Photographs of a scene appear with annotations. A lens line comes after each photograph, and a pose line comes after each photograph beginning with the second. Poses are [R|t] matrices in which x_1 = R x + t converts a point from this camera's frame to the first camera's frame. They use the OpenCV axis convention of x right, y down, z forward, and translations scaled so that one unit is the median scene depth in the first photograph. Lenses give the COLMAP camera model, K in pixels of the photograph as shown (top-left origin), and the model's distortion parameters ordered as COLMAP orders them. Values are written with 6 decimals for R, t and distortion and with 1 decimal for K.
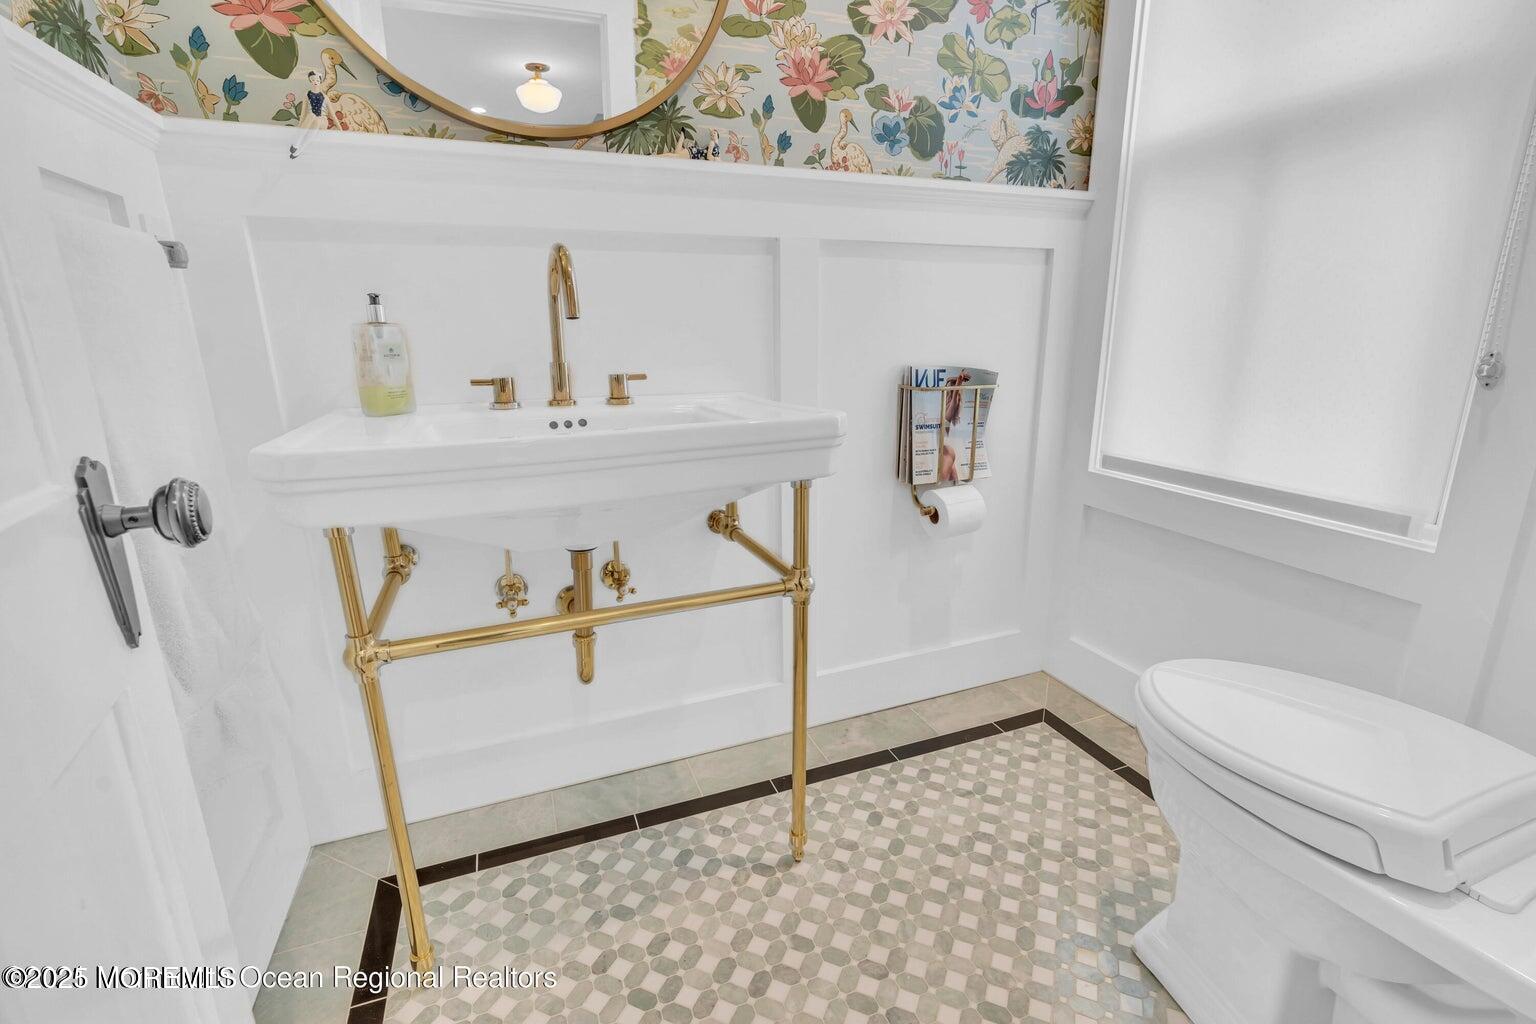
lens RADIAL K [[693.5, 0, 769.4], [0, 693.5, 511.4], [0, 0, 1]] dist [-0.010441, 0.003788]
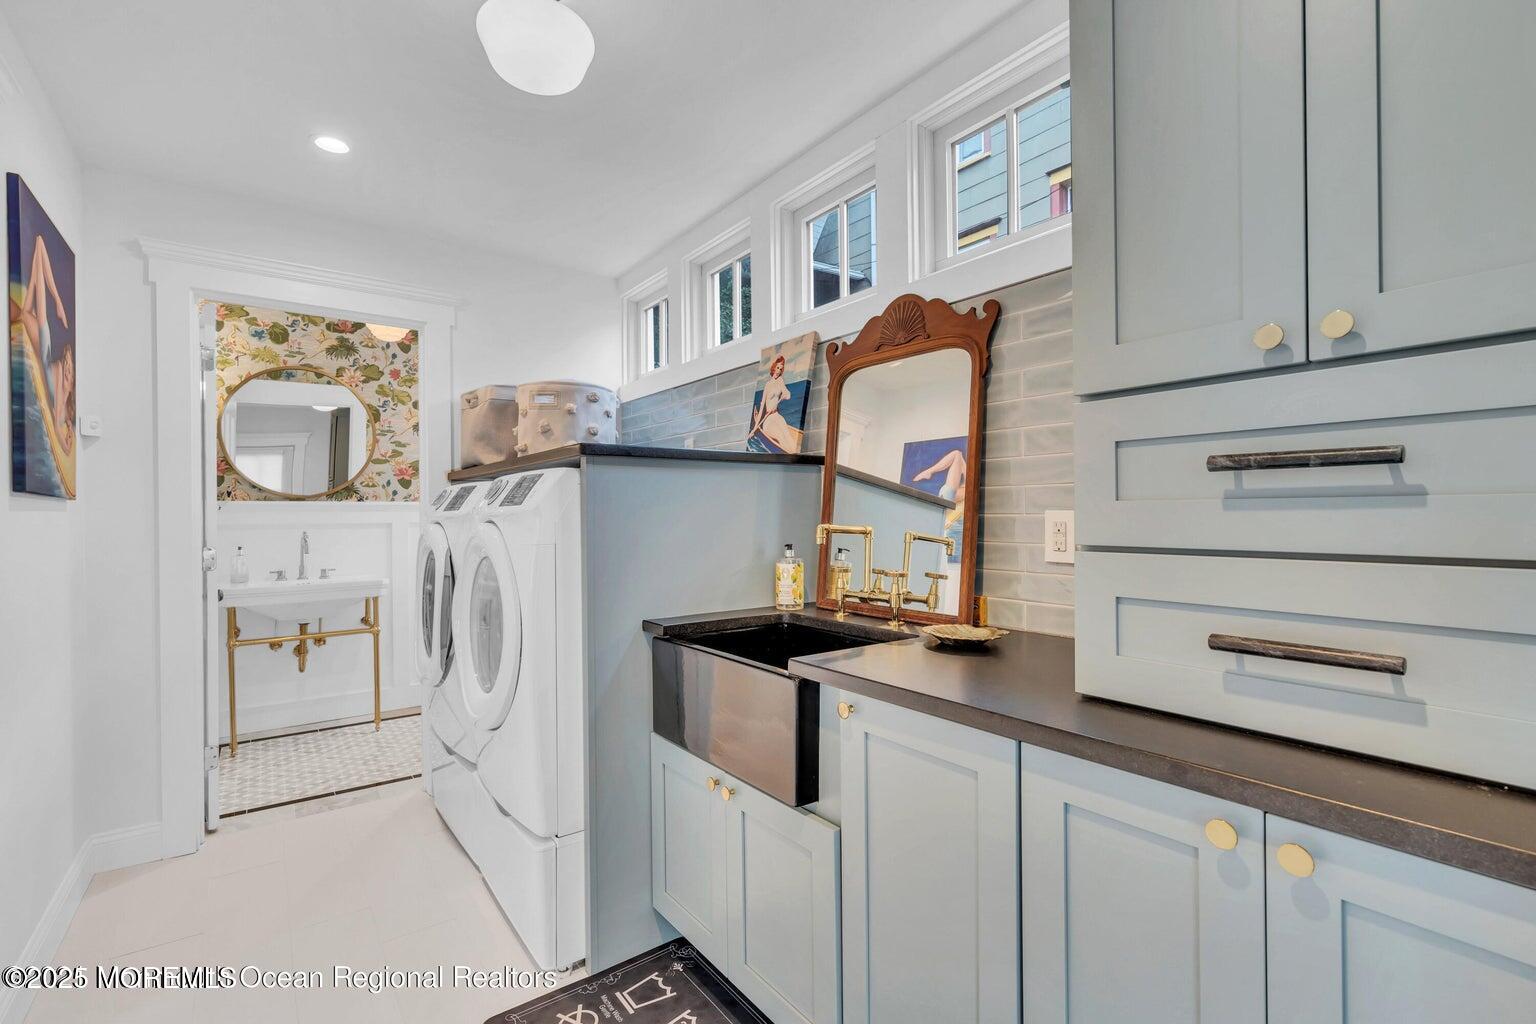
lens RADIAL K [[693.5, 0, 771.9], [0, 693.5, 511.5], [0, 0, 1]] dist [-0.010441, 0.003788]
pose [[0.964819, 0.000729, 0.262912, 0.881629], [0.070187, 0.962990, -0.260240, 0.487130], [-0.253372, 0.269537, 0.929060, -2.390546]]
